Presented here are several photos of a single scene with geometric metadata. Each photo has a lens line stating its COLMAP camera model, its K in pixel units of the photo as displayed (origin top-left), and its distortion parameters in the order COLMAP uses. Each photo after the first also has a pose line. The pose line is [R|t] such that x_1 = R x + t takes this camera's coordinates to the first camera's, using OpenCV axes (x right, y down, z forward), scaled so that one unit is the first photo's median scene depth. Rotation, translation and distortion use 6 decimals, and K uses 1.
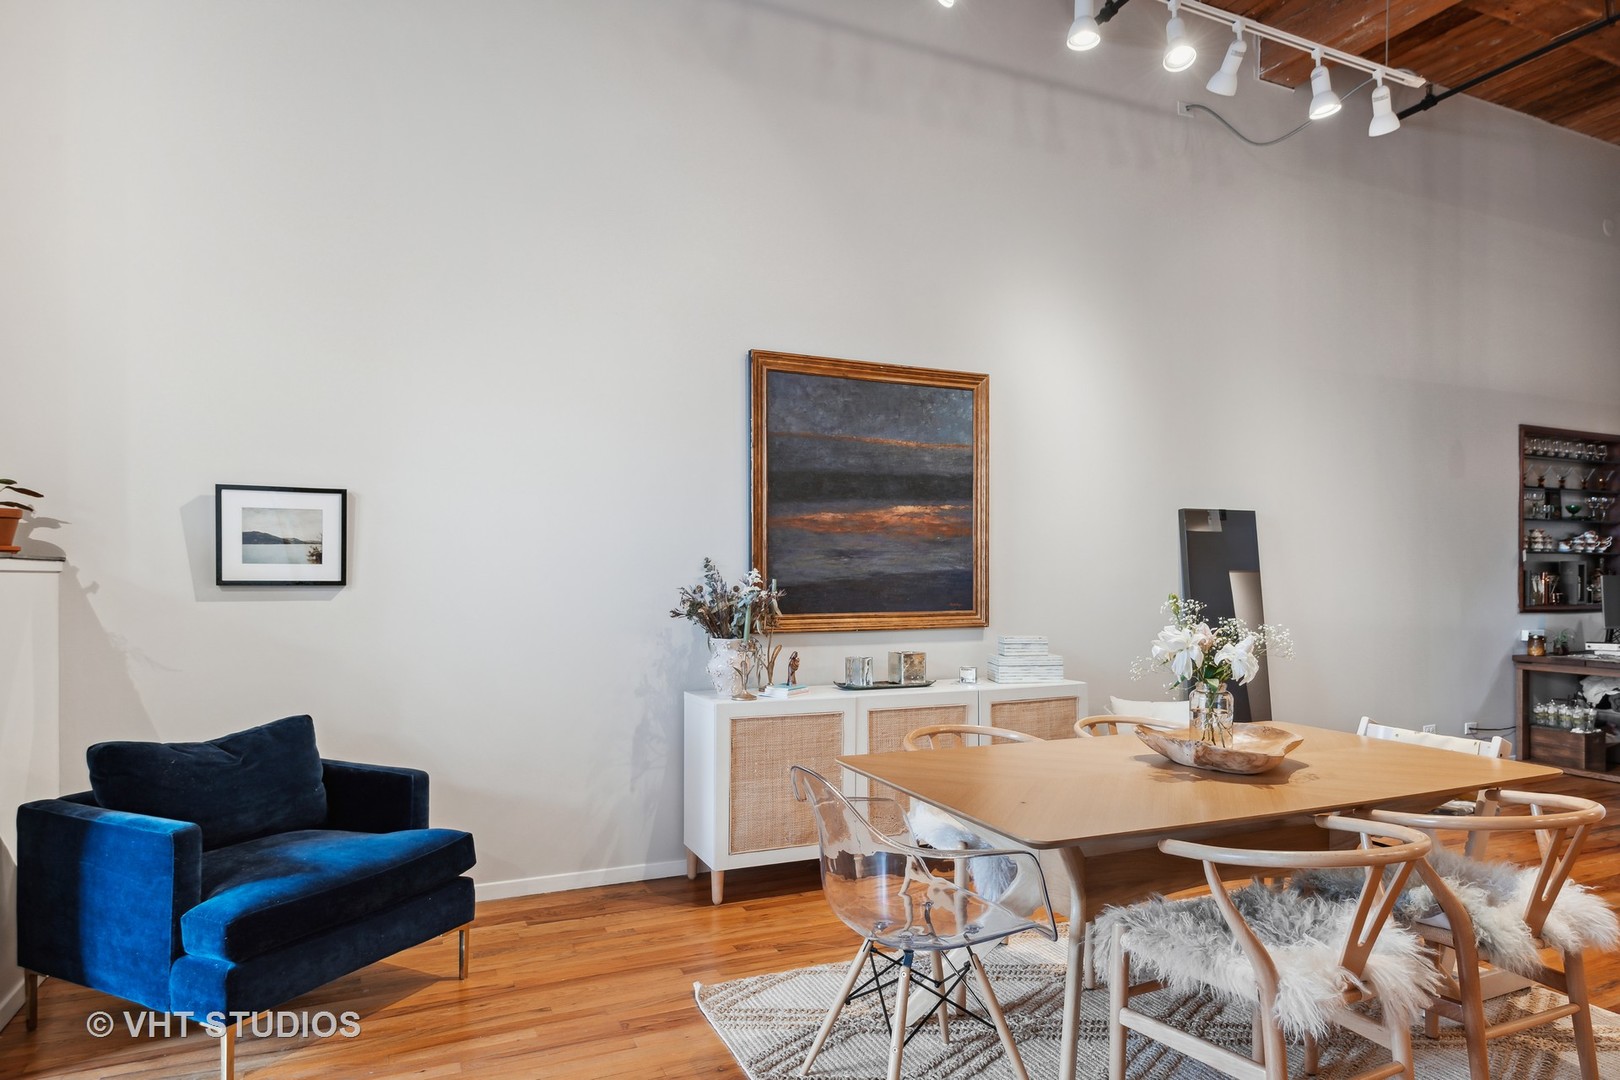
lens RADIAL K [[951.5, 0, 811.1], [0, 951.5, 567.7], [0, 0, 1]] dist [0.000311, -0.000804]
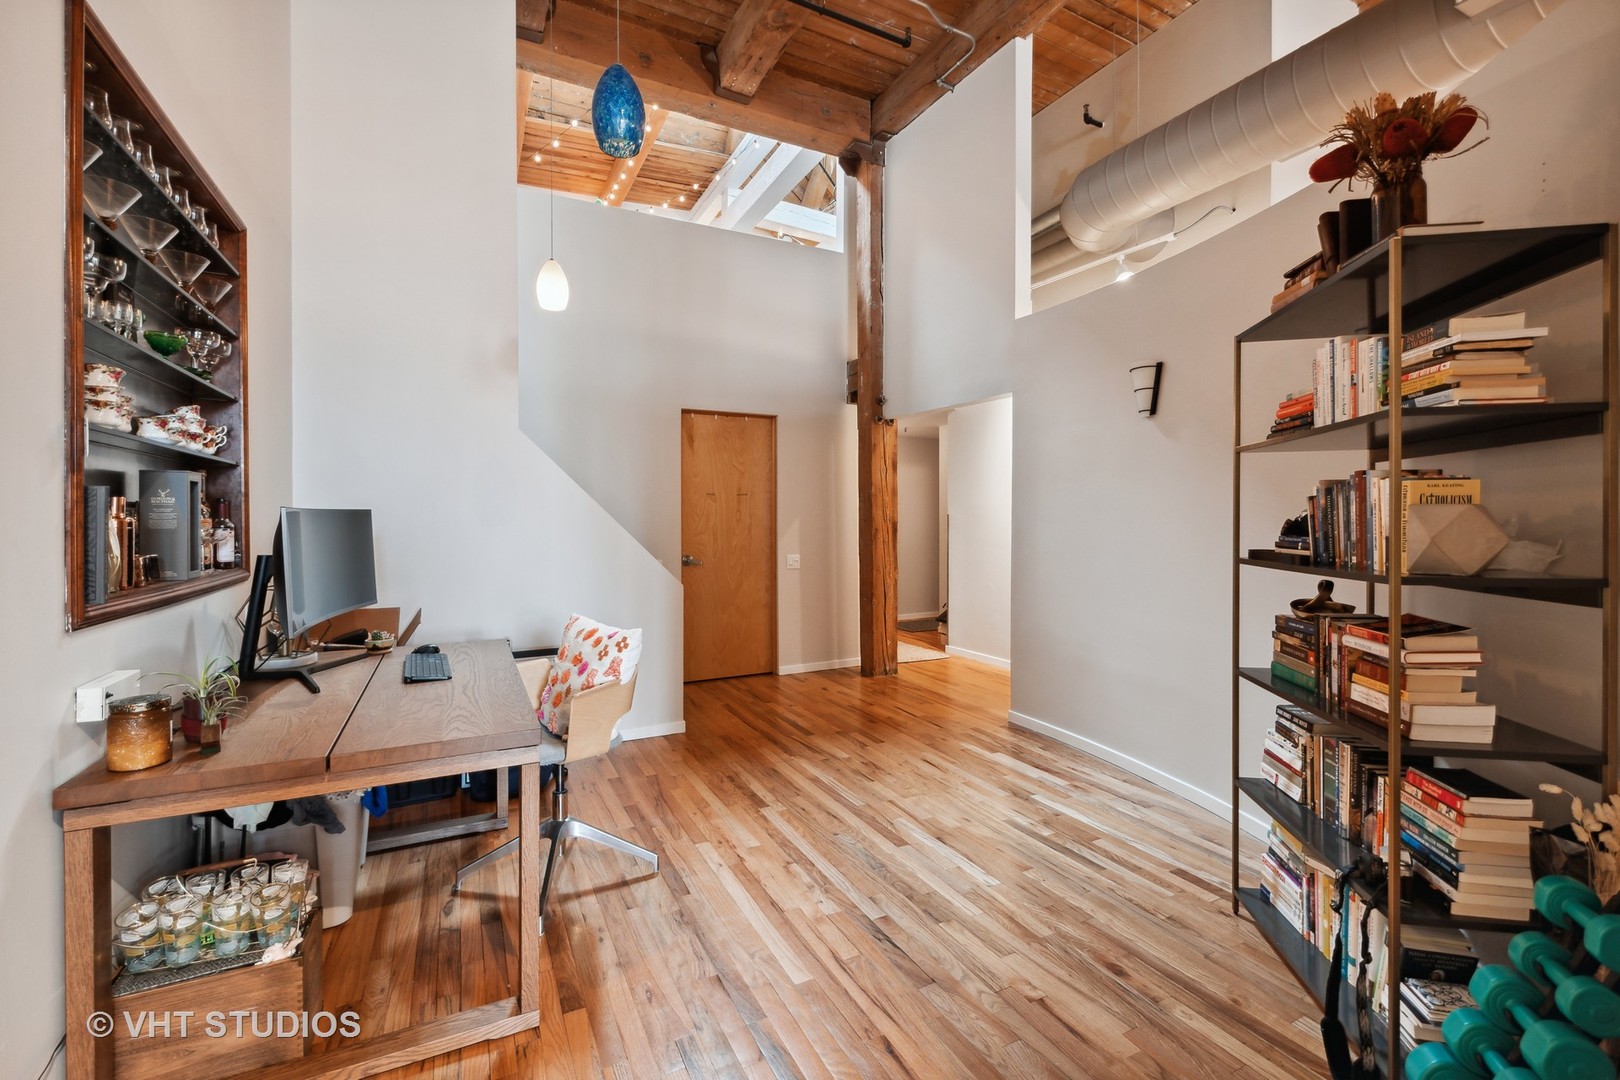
lens RADIAL K [[688.3, 0, 811.1], [0, 688.3, 524.1], [0, 0, 1]] dist [0.000406, -0.000003]
pose [[-0.044835, -0.007867, 0.998963, 0.531168], [-0.006549, 0.999950, 0.007581, 0.012715], [-0.998973, -0.006203, -0.044884, 0.791058]]
